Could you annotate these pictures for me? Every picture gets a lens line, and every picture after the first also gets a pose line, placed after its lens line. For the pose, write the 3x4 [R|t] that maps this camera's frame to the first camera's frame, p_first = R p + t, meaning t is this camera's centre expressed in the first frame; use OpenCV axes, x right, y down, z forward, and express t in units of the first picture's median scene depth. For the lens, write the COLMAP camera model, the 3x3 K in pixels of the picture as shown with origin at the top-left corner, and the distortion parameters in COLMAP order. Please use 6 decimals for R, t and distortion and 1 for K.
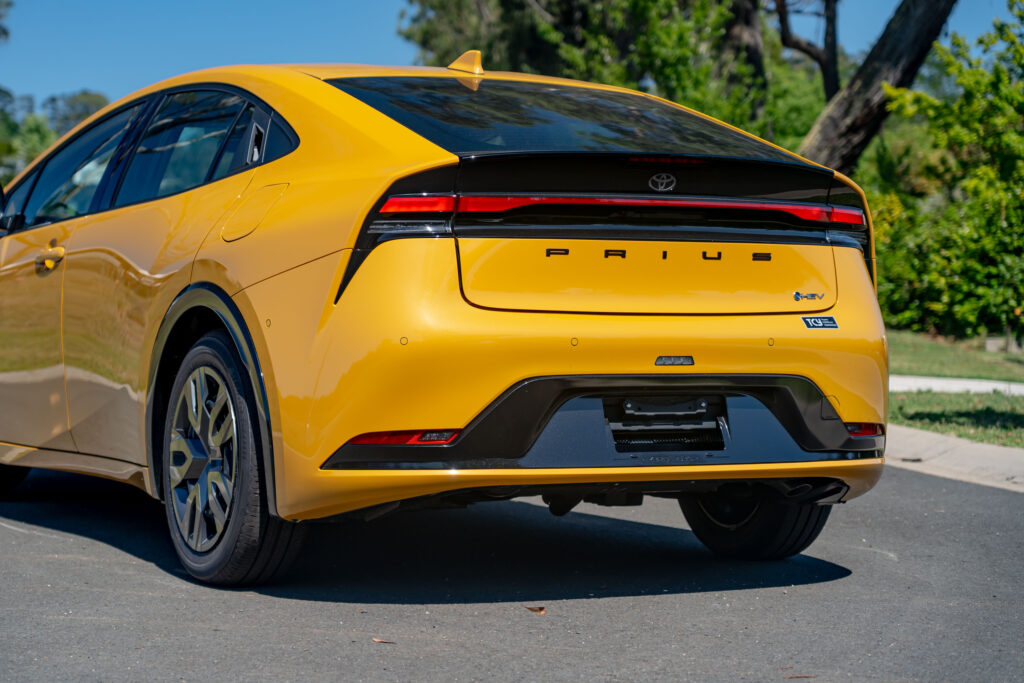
lens RADIAL K [[2358.9, 0, 518.4], [0, 2358.9, 342.5], [0, 0, 1]] dist [-0.035356, 0.000000]
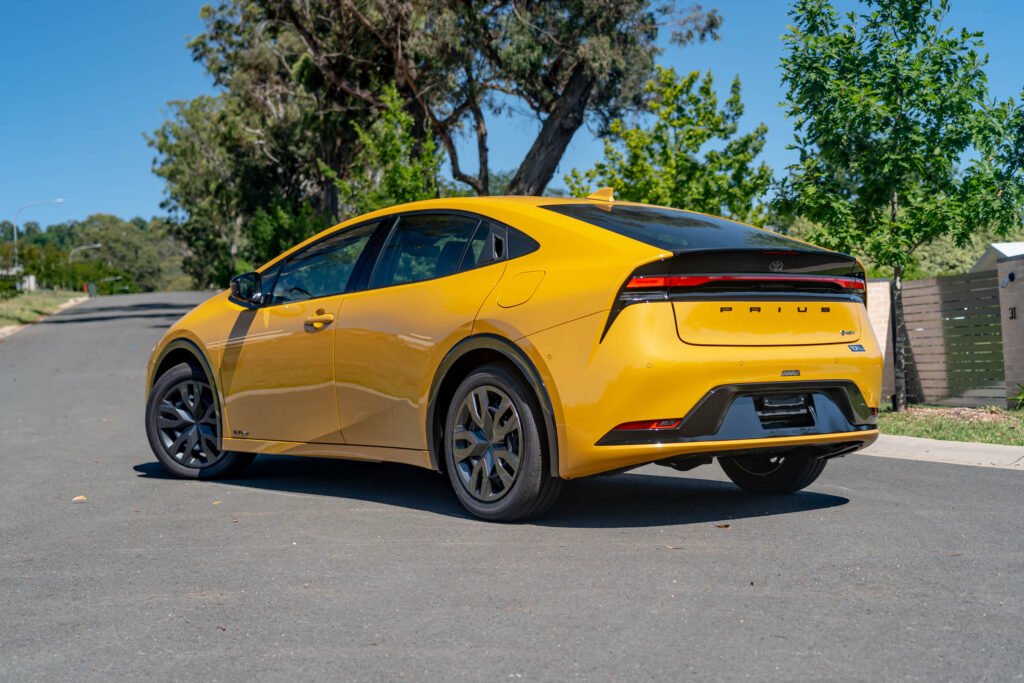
lens RADIAL K [[1547.4, 0, 506.3], [0, 1547.4, 339.5], [0, 0, 1]] dist [0.048632, 0.000000]
pose [[0.986431, -0.024667, 0.162311, -0.304633], [0.028171, 0.999416, -0.019327, -0.000502], [-0.161739, 0.023638, 0.986550, -0.044781]]
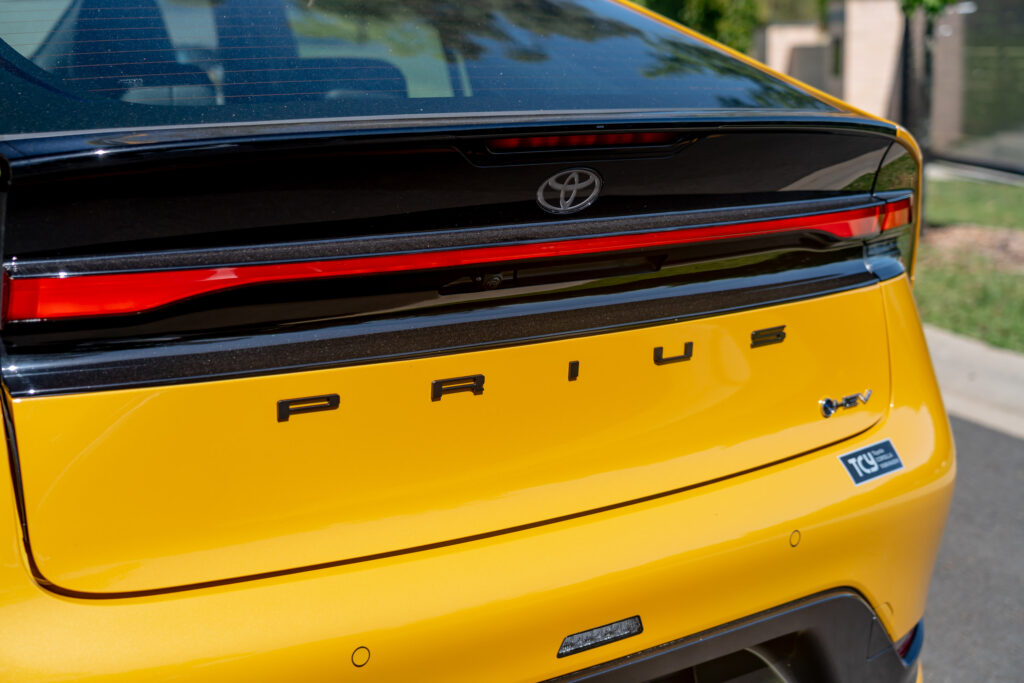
lens RADIAL K [[1505.4, 0, 532.9], [0, 1505.4, 333.5], [0, 0, 1]] dist [0.037138, 0.000000]
pose [[0.984089, -0.023748, 0.176083, 0.009633], [-0.008510, 0.983590, 0.180220, -0.089850], [-0.177474, -0.178851, 0.967737, 0.749768]]
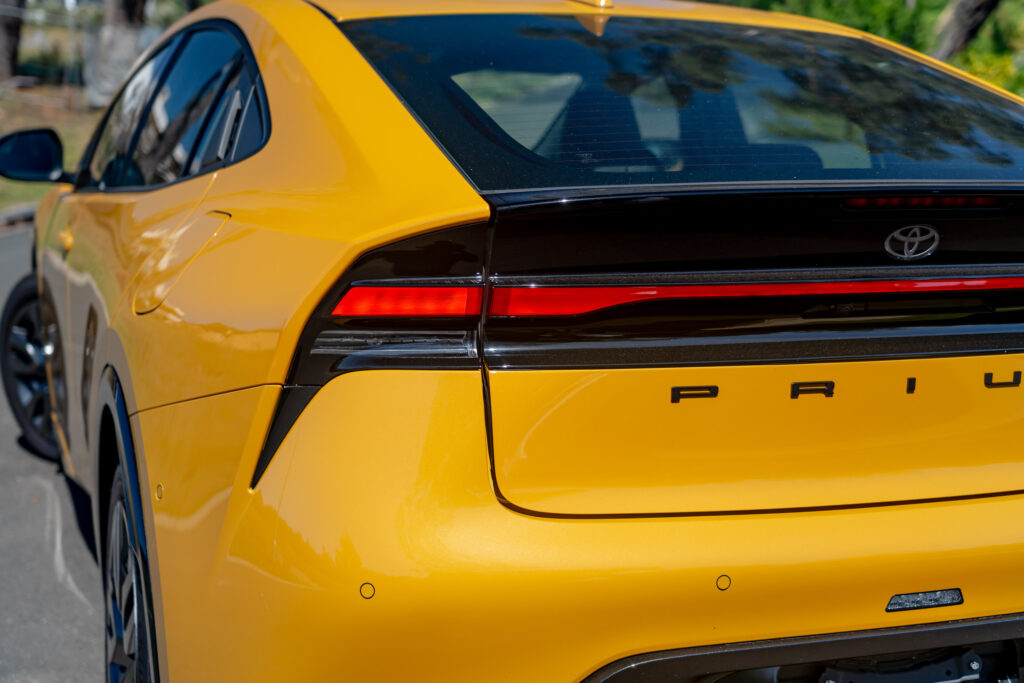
lens RADIAL K [[1505.4, 0, 533.6], [0, 1505.4, 331.7], [0, 0, 1]] dist [0.037138, 0.000000]
pose [[0.990817, 0.026347, -0.132622, 0.024072], [-0.010254, 0.992648, 0.120599, -0.086878], [0.134824, -0.118132, 0.983802, 0.668062]]
